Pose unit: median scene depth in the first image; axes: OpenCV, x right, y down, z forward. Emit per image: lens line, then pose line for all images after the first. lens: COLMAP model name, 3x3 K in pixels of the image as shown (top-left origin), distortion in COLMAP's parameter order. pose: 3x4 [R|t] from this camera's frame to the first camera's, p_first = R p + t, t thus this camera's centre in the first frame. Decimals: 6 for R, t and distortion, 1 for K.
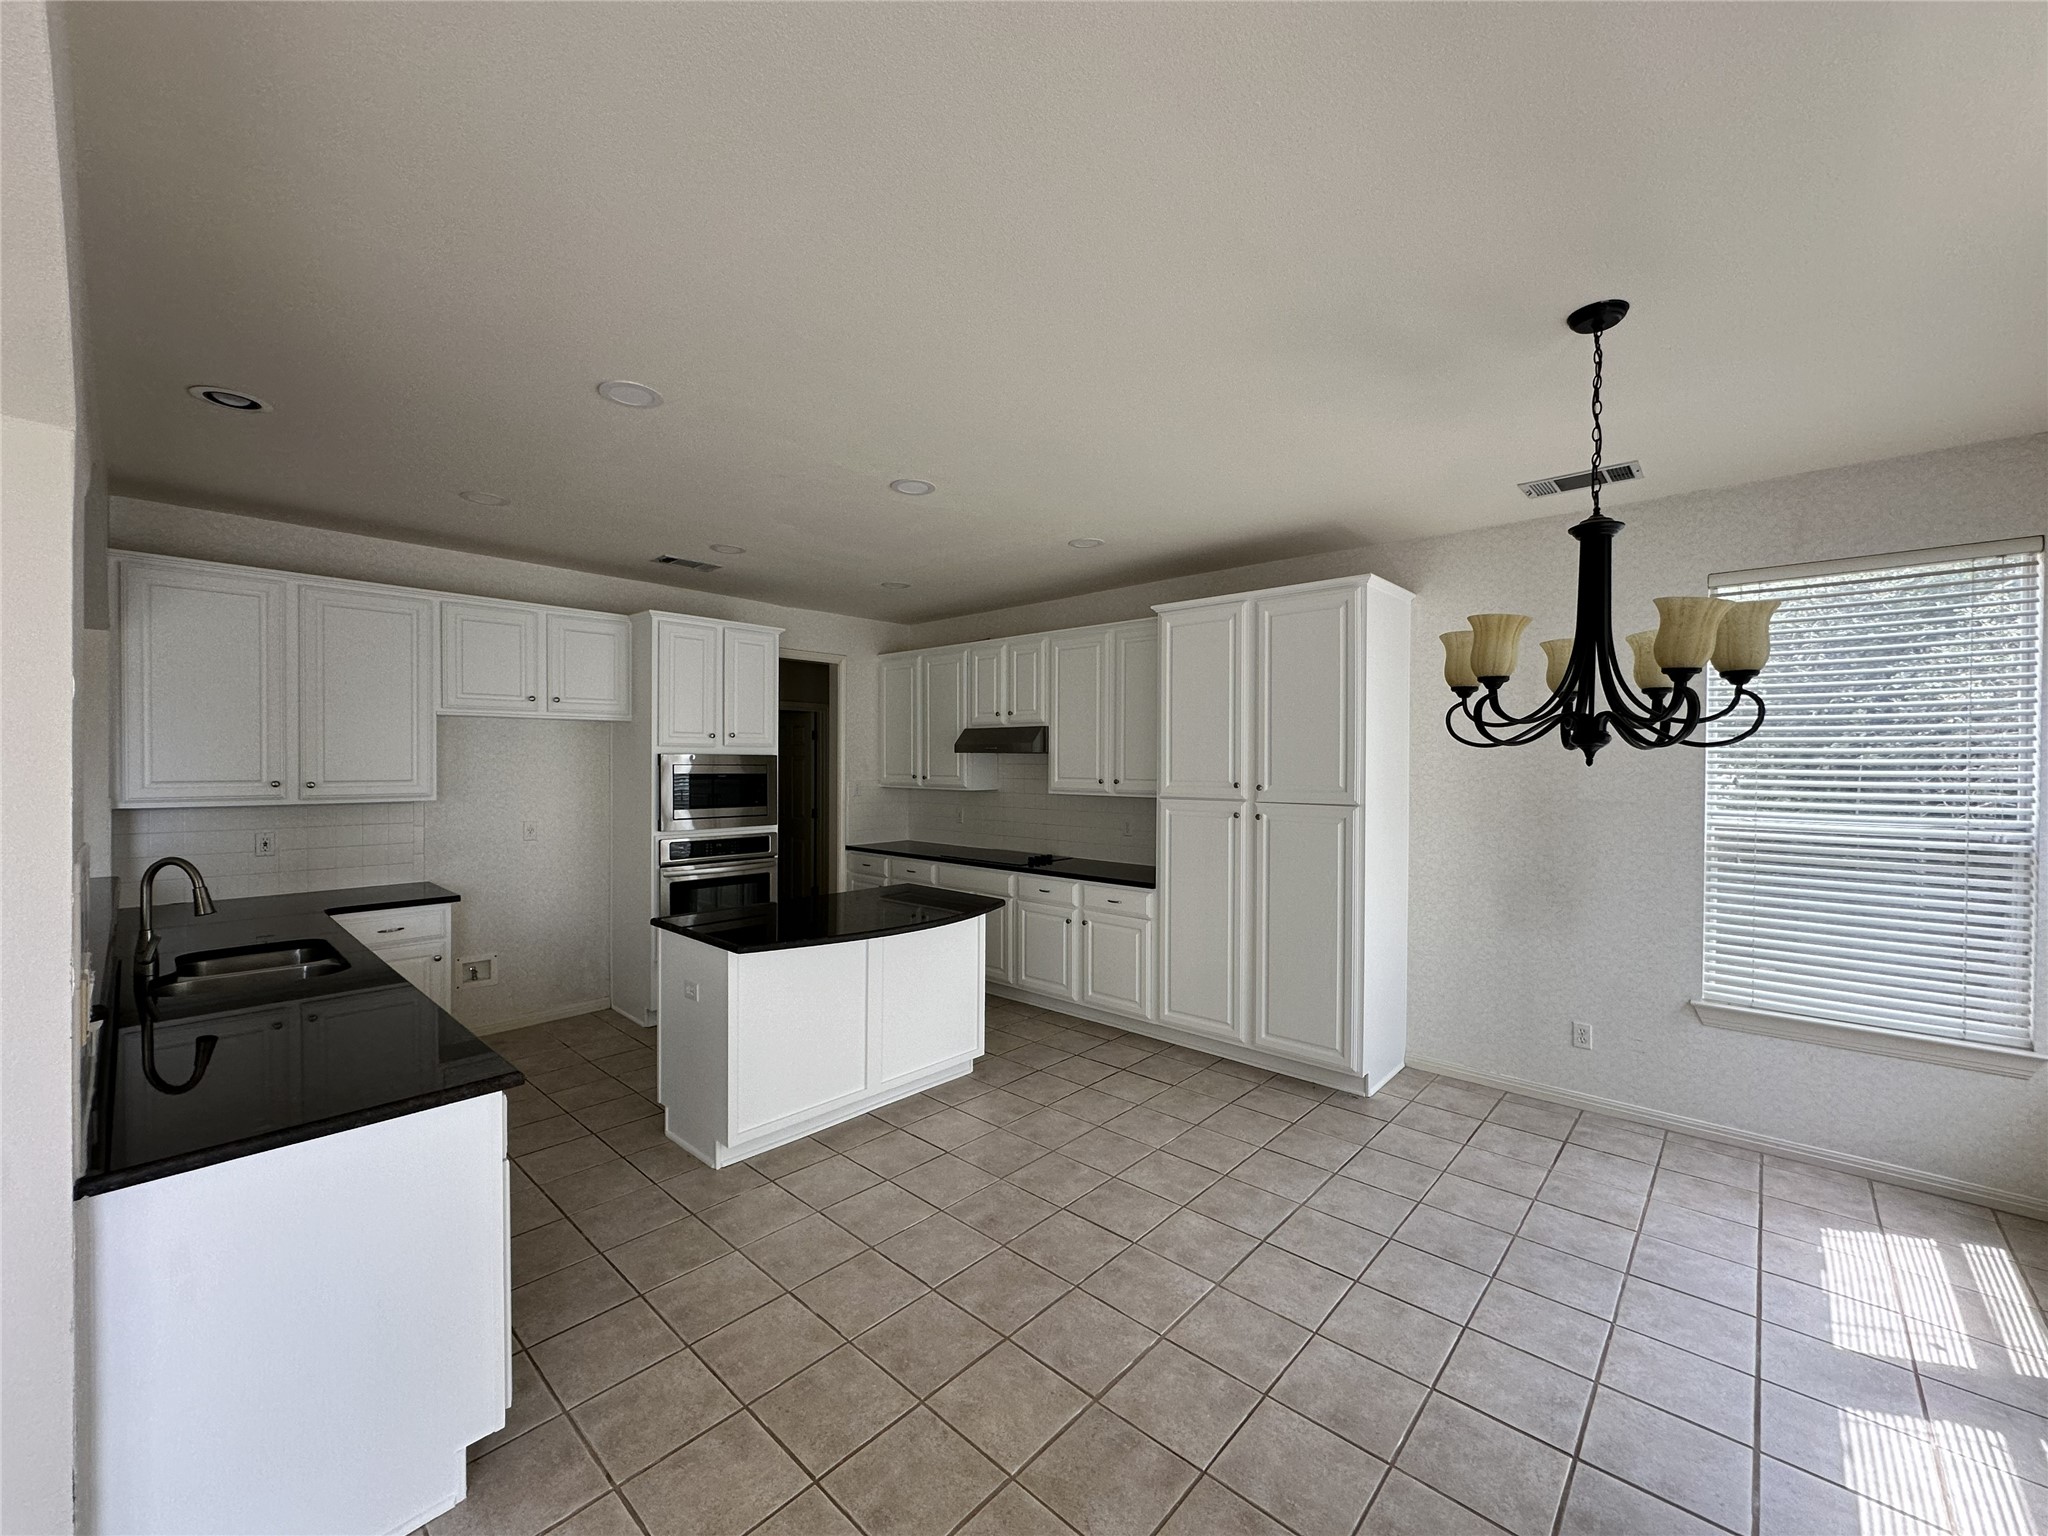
lens RADIAL K [[814.6, 0, 1025.6], [0, 814.6, 770.0], [0, 0, 1]] dist [-0.003763, 0.000659]
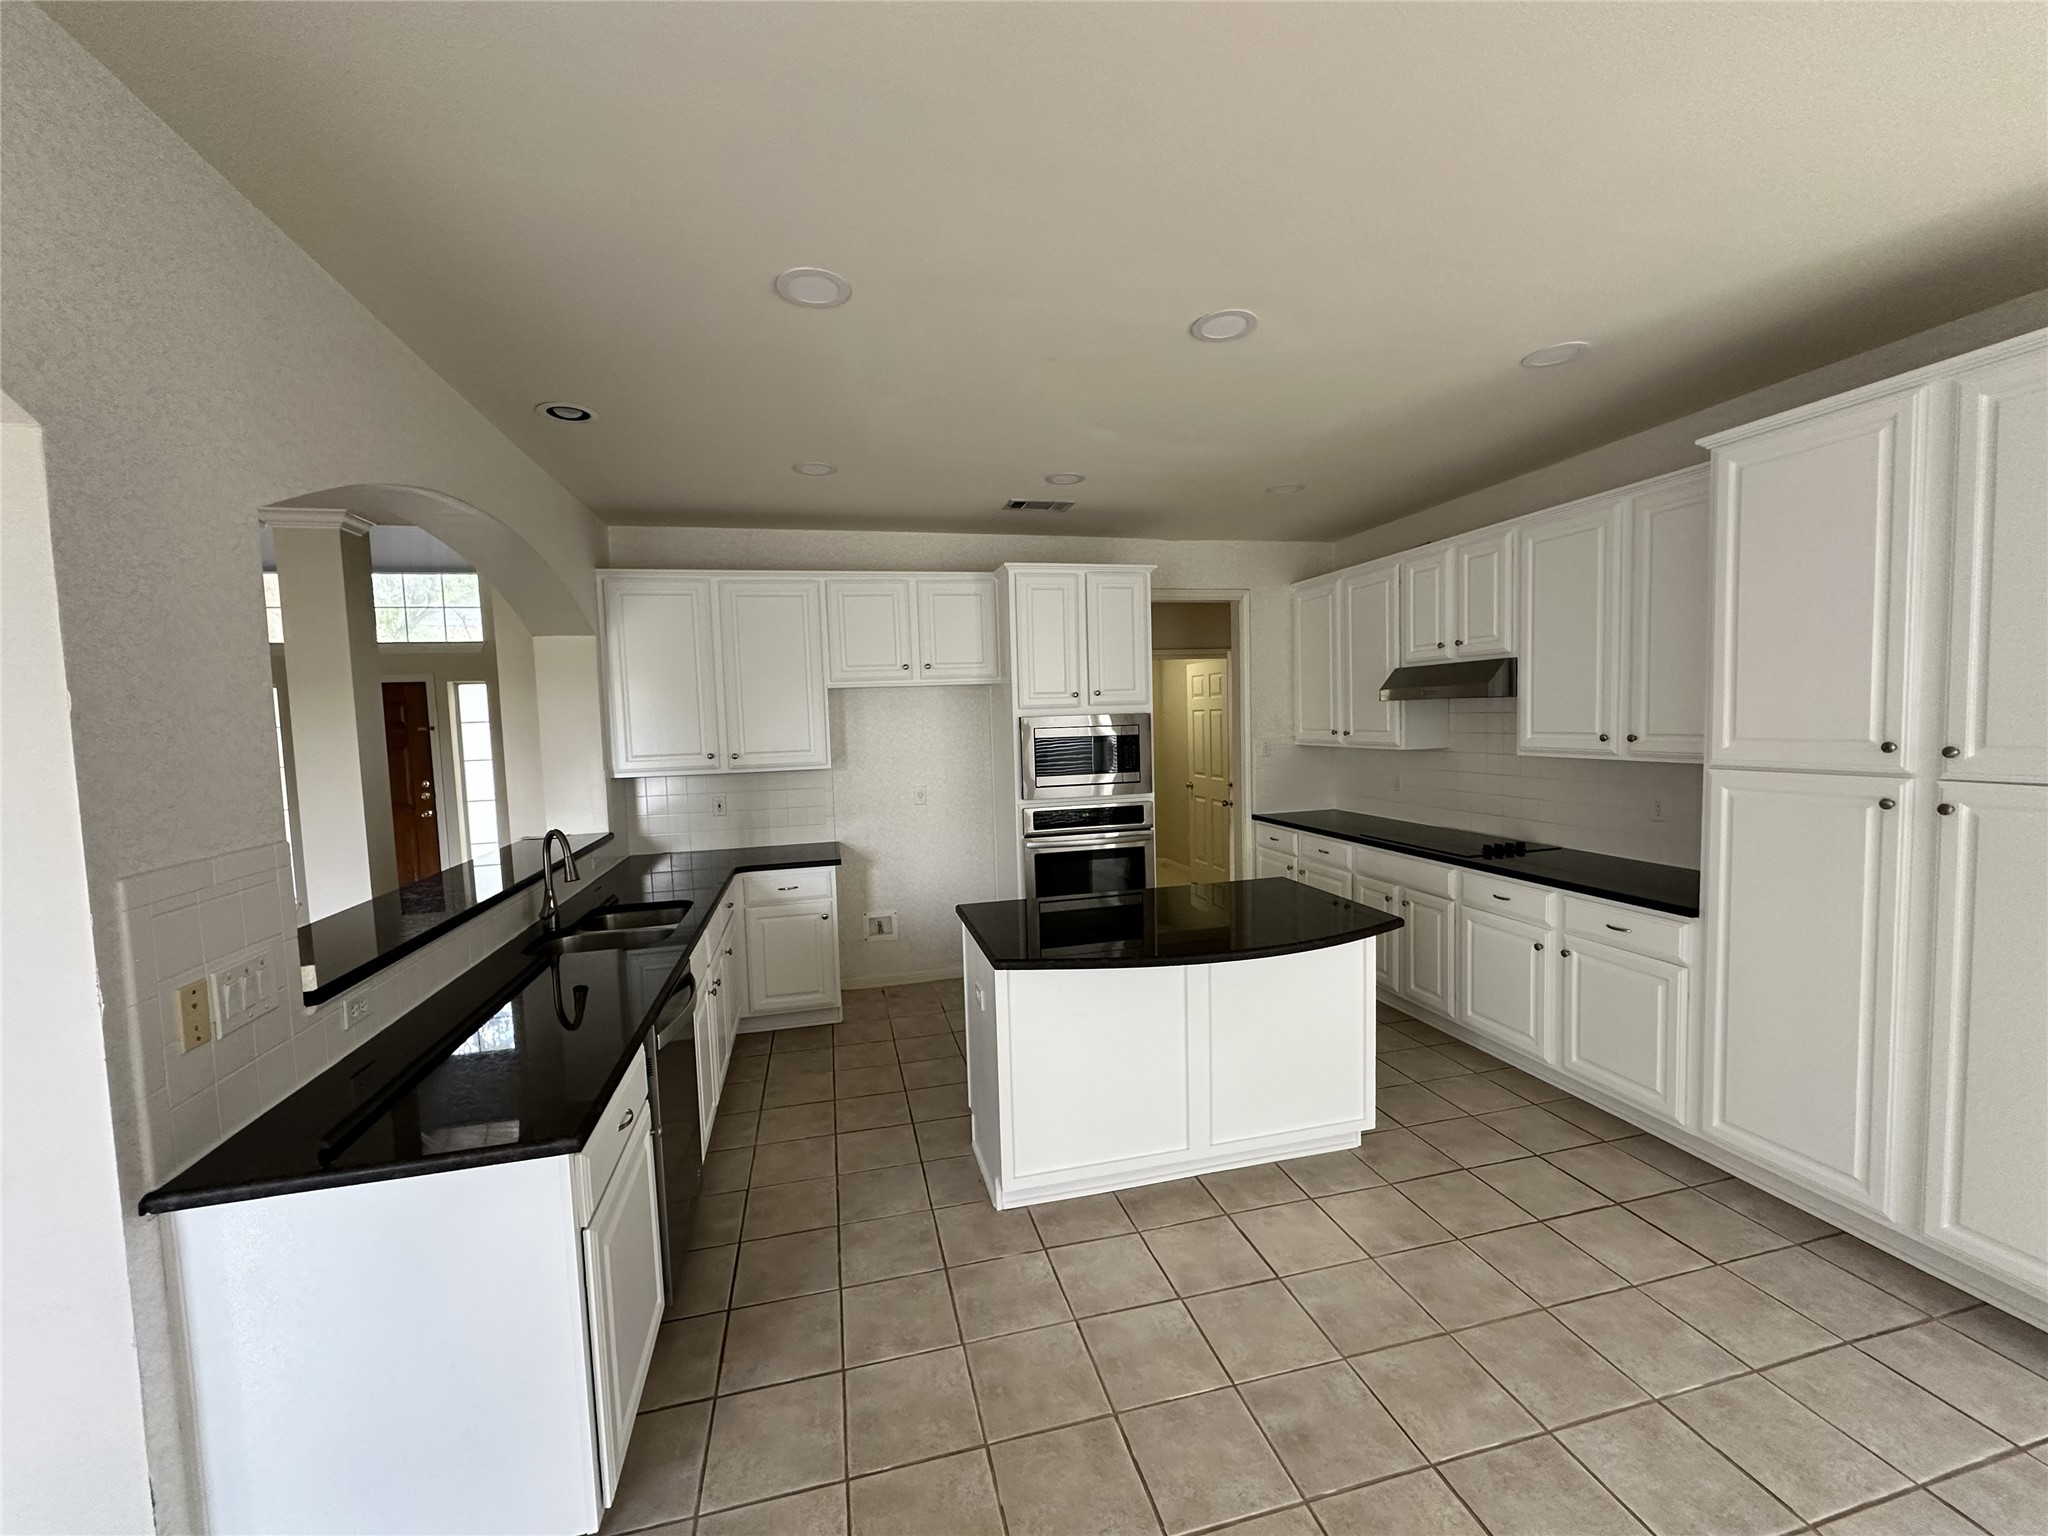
lens RADIAL K [[814.6, 0, 1025.6], [0, 814.6, 770.0], [0, 0, 1]] dist [-0.003763, 0.000659]
pose [[0.830021, 0.006450, -0.557695, 0.081391], [0.029583, 0.998016, 0.055570, -0.011555], [0.556947, -0.062623, 0.828184, 0.232400]]
